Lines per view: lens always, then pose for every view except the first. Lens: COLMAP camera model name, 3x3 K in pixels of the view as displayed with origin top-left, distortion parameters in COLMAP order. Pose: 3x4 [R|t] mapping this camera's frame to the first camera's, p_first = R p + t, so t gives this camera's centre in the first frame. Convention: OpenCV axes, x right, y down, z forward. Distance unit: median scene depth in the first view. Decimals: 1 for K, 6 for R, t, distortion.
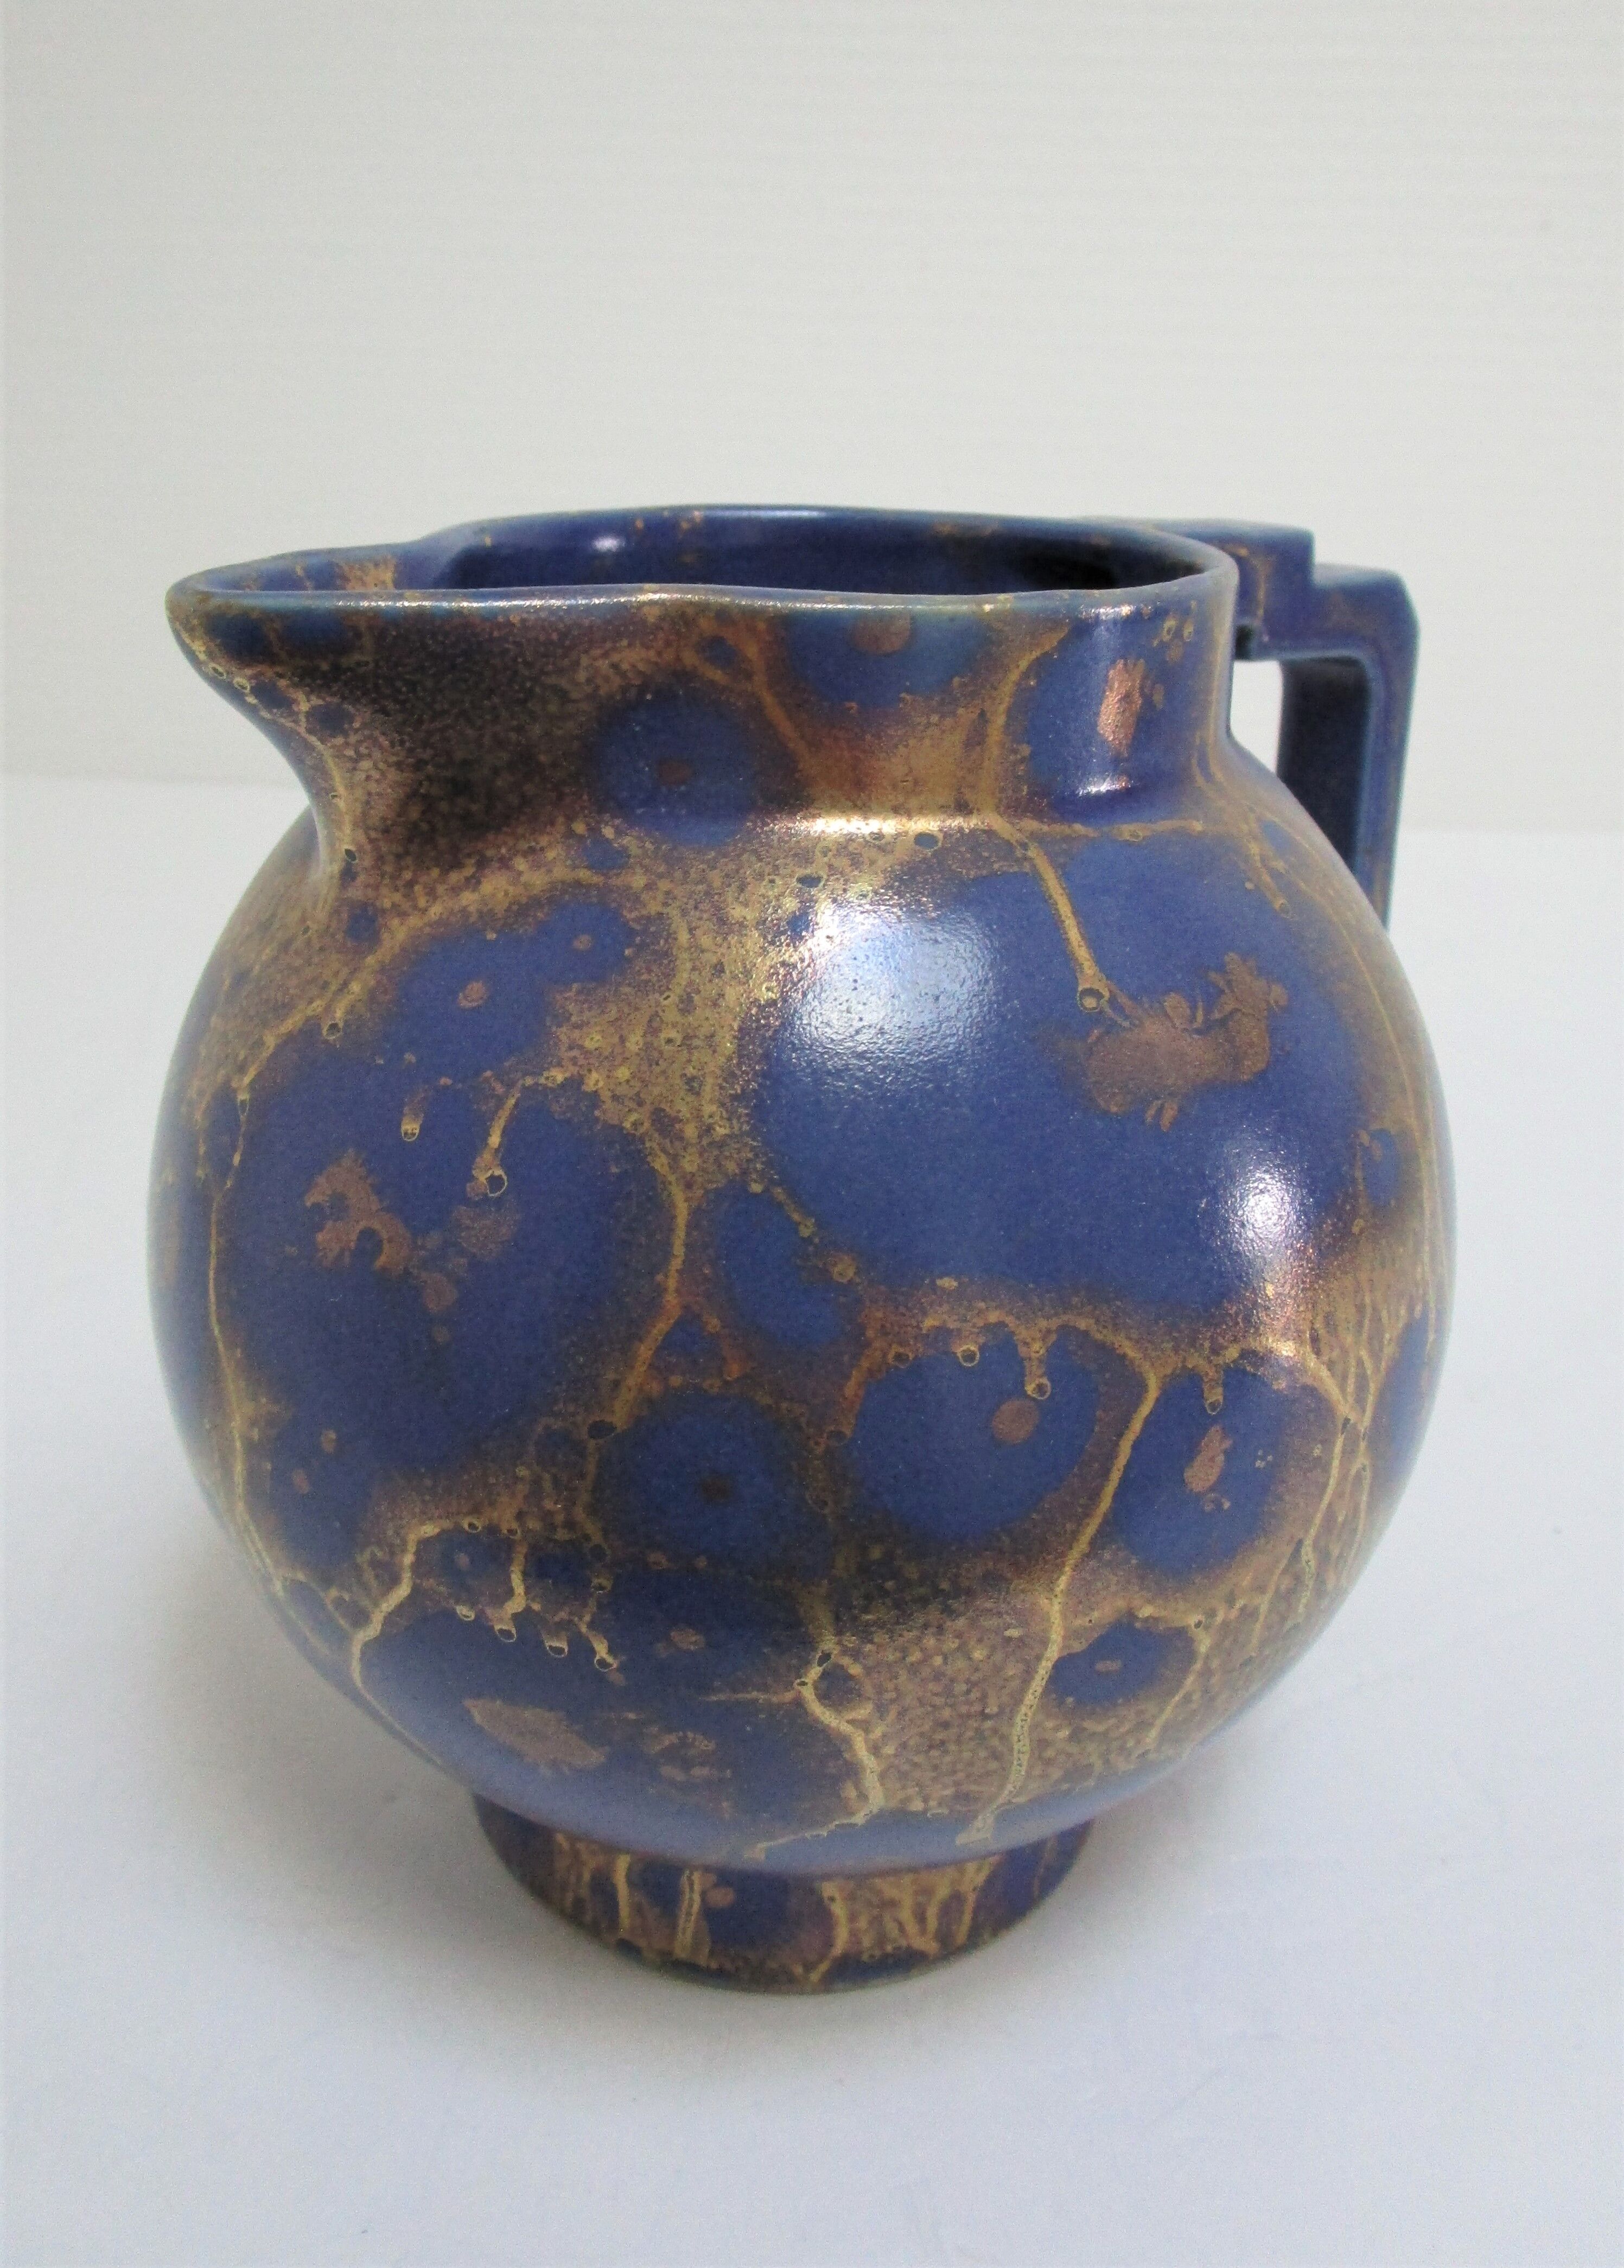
lens RADIAL K [[1635.6, 0, 929.9], [0, 1635.6, 1155.1], [0, 0, 1]] dist [-0.004391, 0.000016]
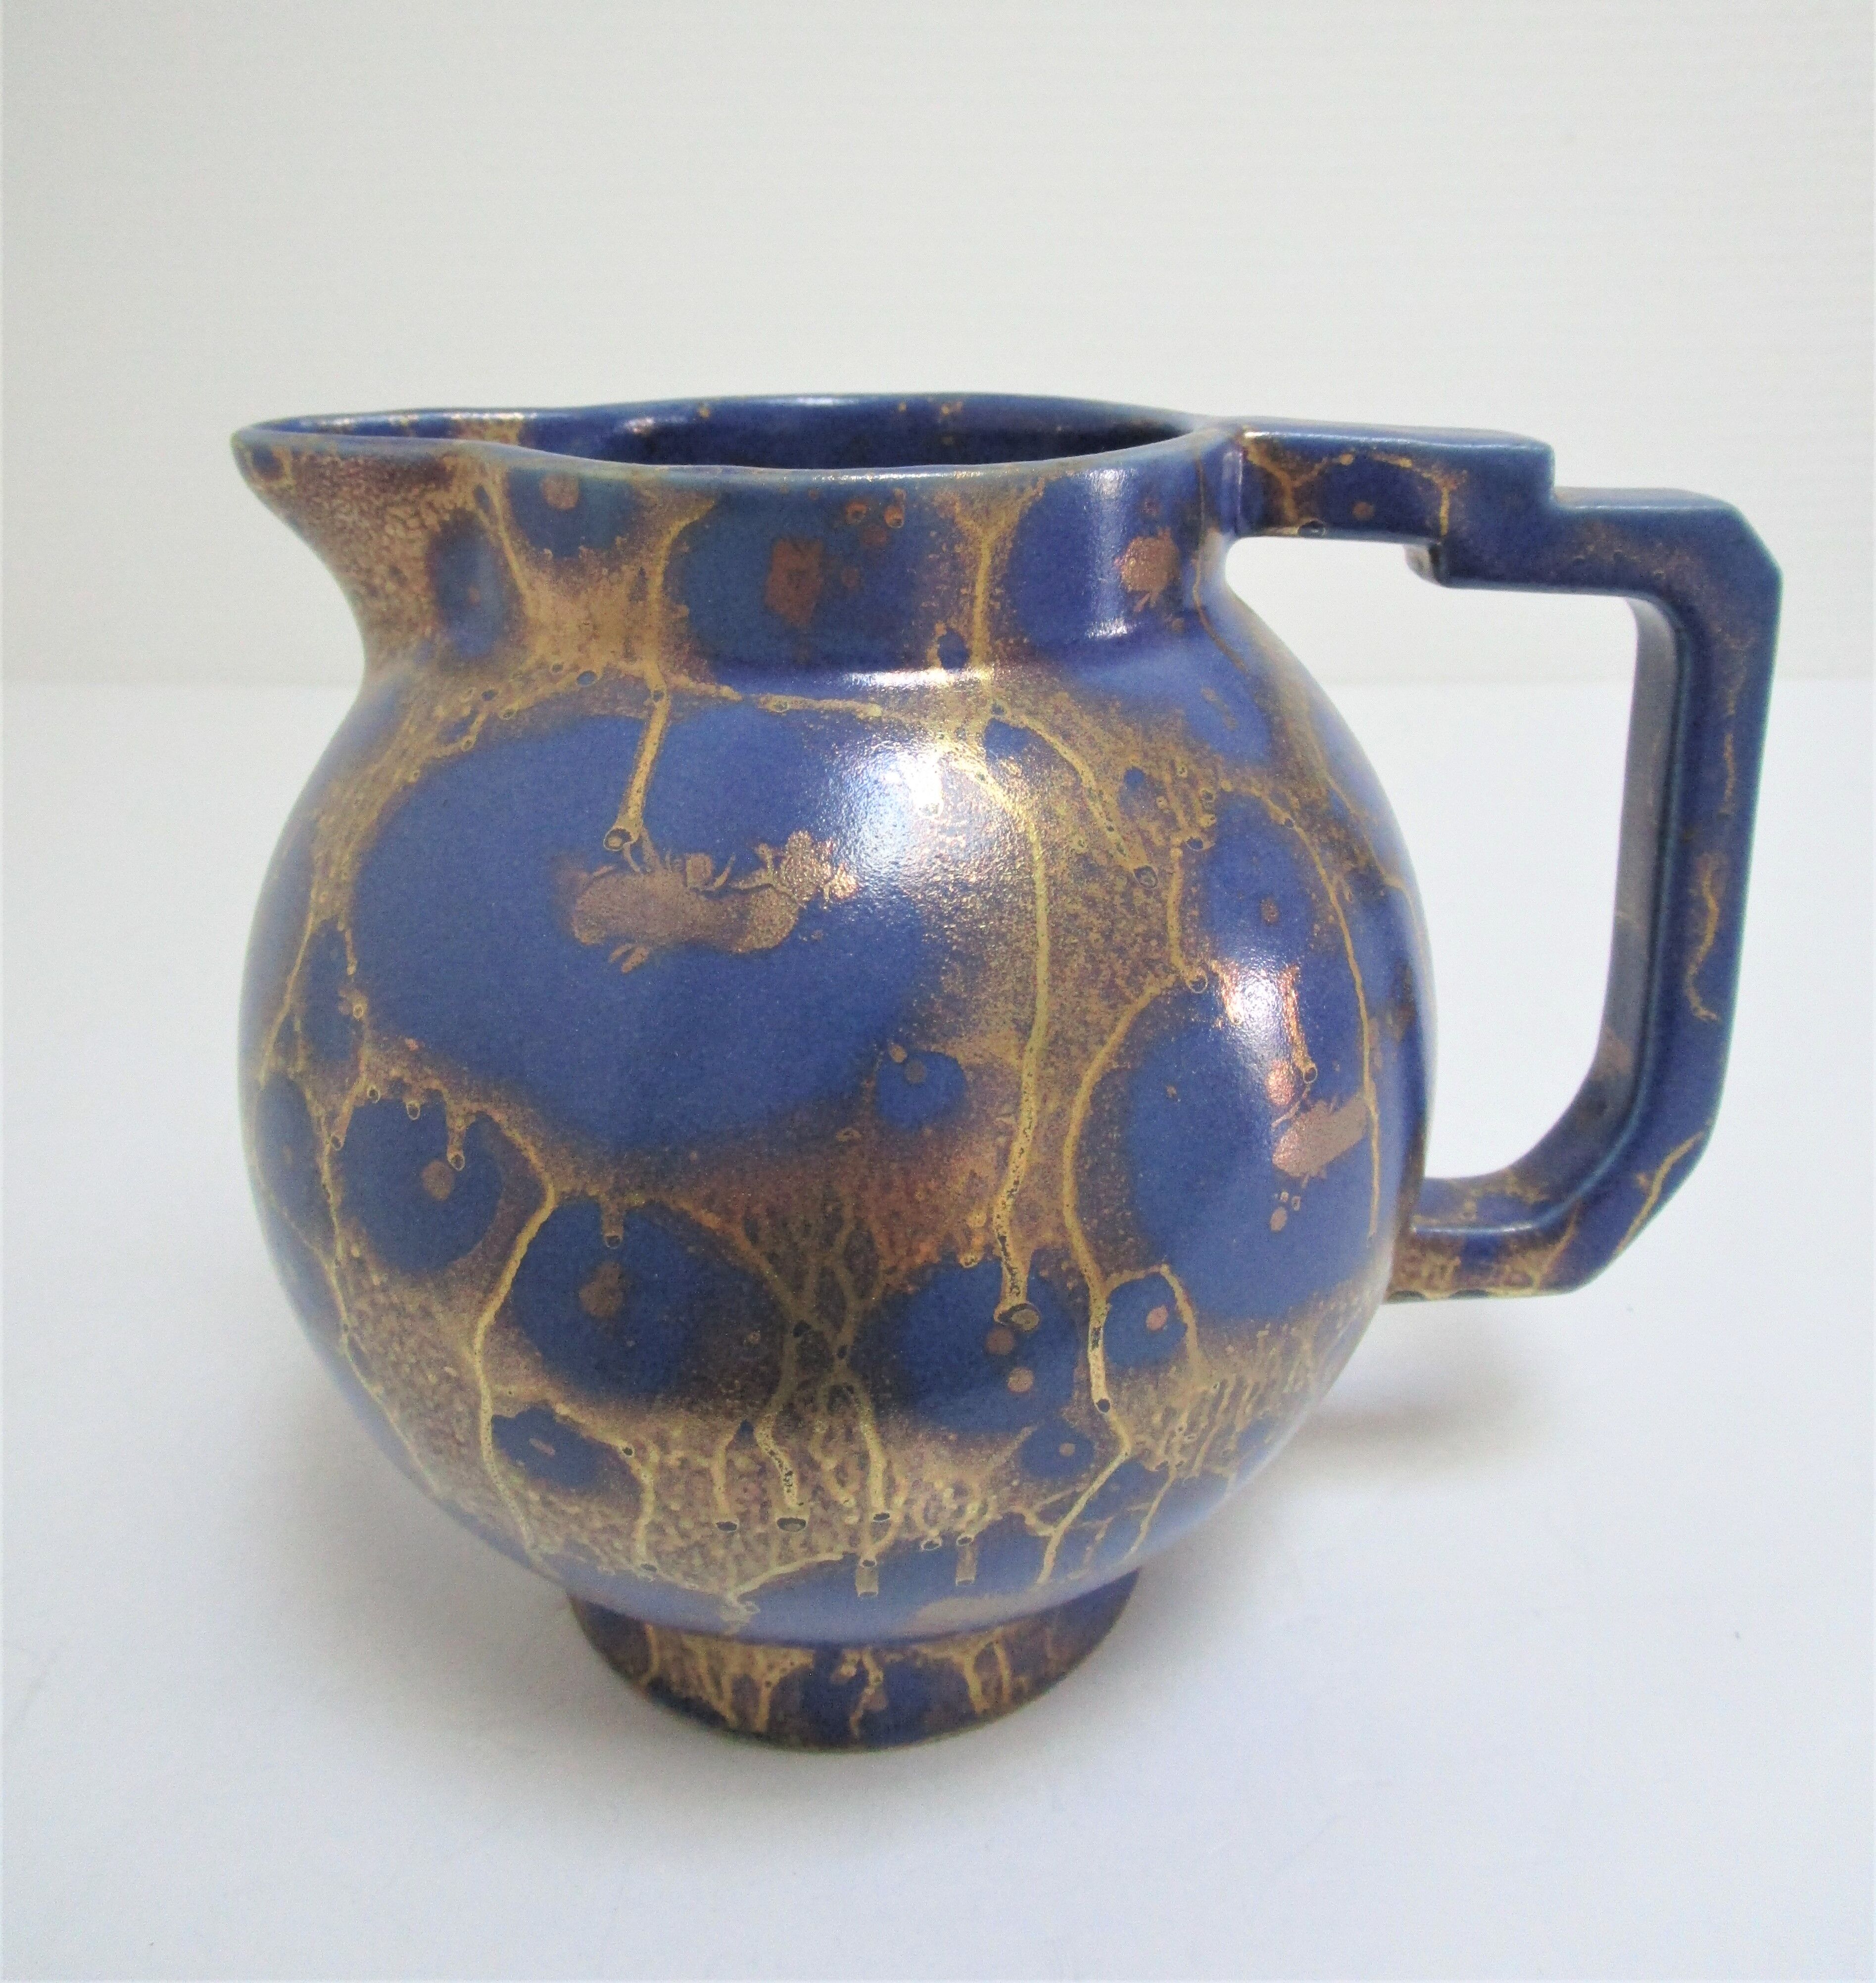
lens RADIAL K [[1538.7, 0, 938.0], [0, 1538.7, 991.5], [0, 0, 1]] dist [-0.001693, -0.000288]
pose [[0.774582, 0.253583, -0.579413, 0.859728], [-0.265490, 0.961849, 0.066040, -0.119704], [0.574054, 0.102675, 0.812354, 0.302153]]
